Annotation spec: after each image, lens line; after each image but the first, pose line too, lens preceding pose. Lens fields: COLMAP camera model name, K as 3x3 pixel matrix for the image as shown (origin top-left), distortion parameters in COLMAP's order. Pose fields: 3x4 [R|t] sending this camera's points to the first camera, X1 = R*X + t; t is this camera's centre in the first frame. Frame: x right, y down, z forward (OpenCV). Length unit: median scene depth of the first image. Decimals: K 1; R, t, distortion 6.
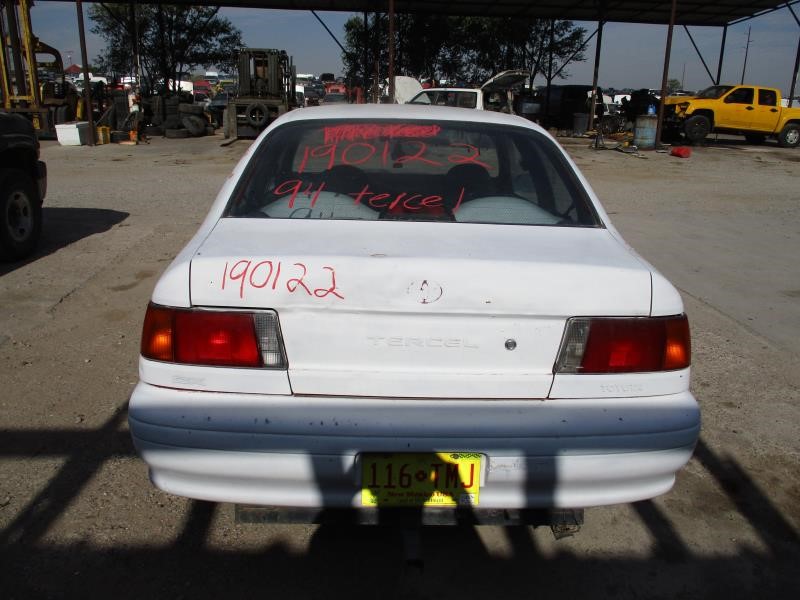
lens RADIAL K [[672.8, 0, 400.0], [0, 672.8, 300.0], [0, 0, 1]] dist [-0.017669, -0.009330]
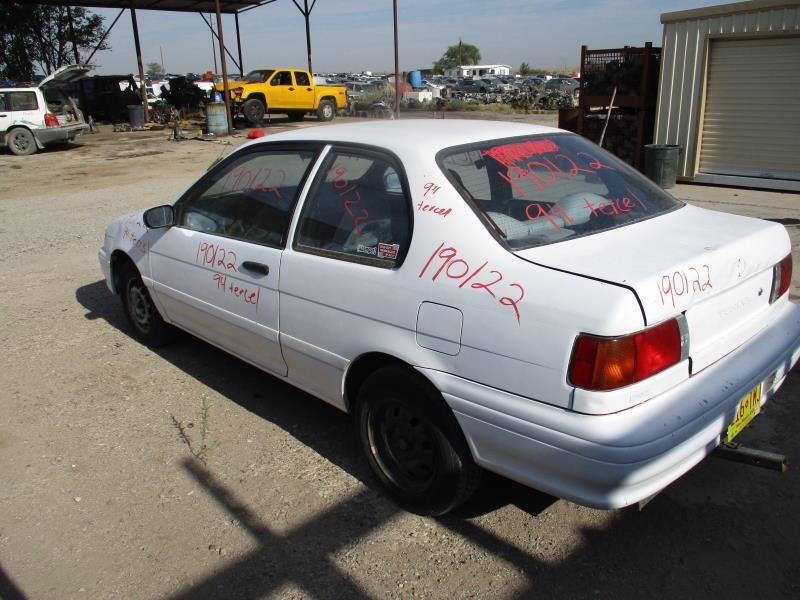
lens RADIAL K [[672.8, 0, 400.0], [0, 672.8, 300.0], [0, 0, 1]] dist [-0.017669, -0.009330]
pose [[0.737936, -0.252630, 0.625803, -0.132088], [0.237876, 0.965146, 0.109119, -0.025697], [-0.631558, 0.068341, 0.772311, 0.041970]]
